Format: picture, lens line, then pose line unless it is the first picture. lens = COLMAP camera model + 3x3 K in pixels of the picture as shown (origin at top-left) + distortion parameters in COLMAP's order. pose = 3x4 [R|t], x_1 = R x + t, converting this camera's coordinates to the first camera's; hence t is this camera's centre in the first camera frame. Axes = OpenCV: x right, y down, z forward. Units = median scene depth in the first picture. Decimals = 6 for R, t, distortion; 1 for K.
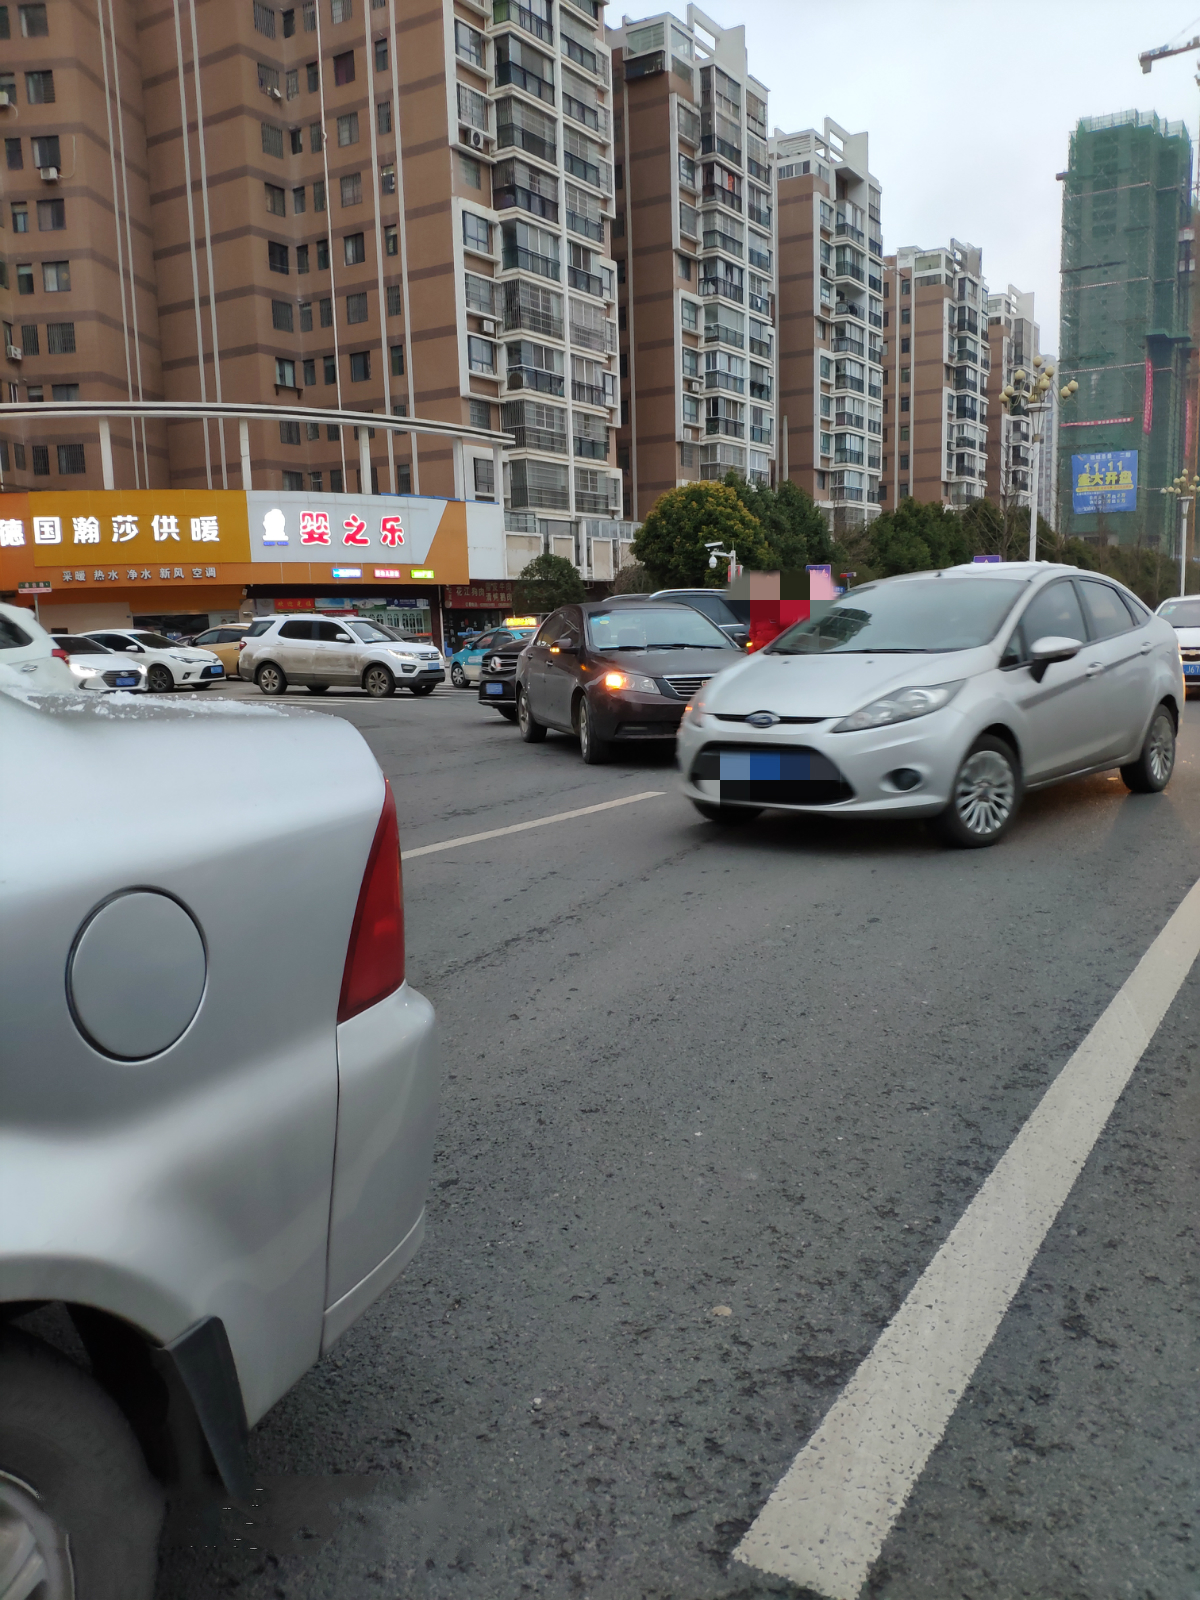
lens RADIAL K [[1275.4, 0, 600.0], [0, 1275.4, 800.0], [0, 0, 1]] dist [0.059842, -0.171255]
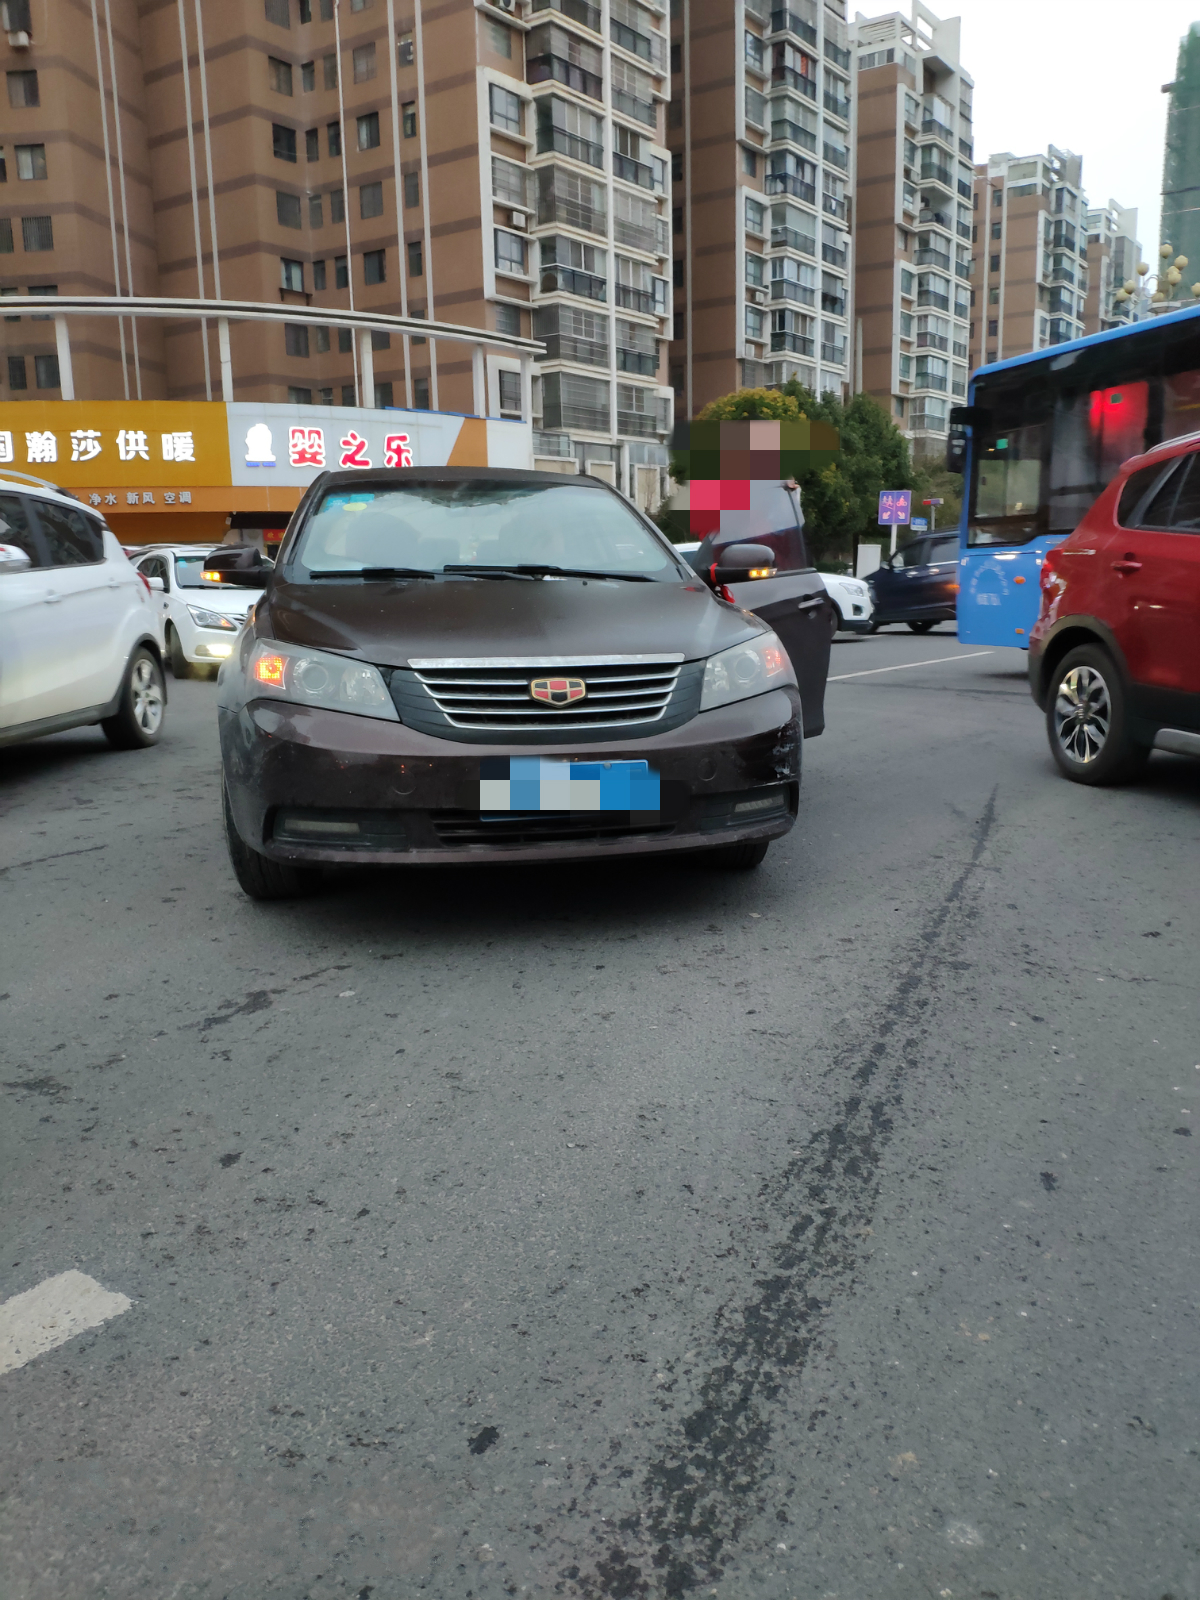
lens RADIAL K [[1292.0, 0, 593.0], [0, 1292.0, 778.2], [0, 0, 1]] dist [-0.006760, -0.016353]
pose [[0.998316, 0.018988, -0.054816, 0.017506], [-0.017563, 0.999498, 0.026354, -0.012270], [0.055289, -0.025347, 0.998149, 0.109261]]
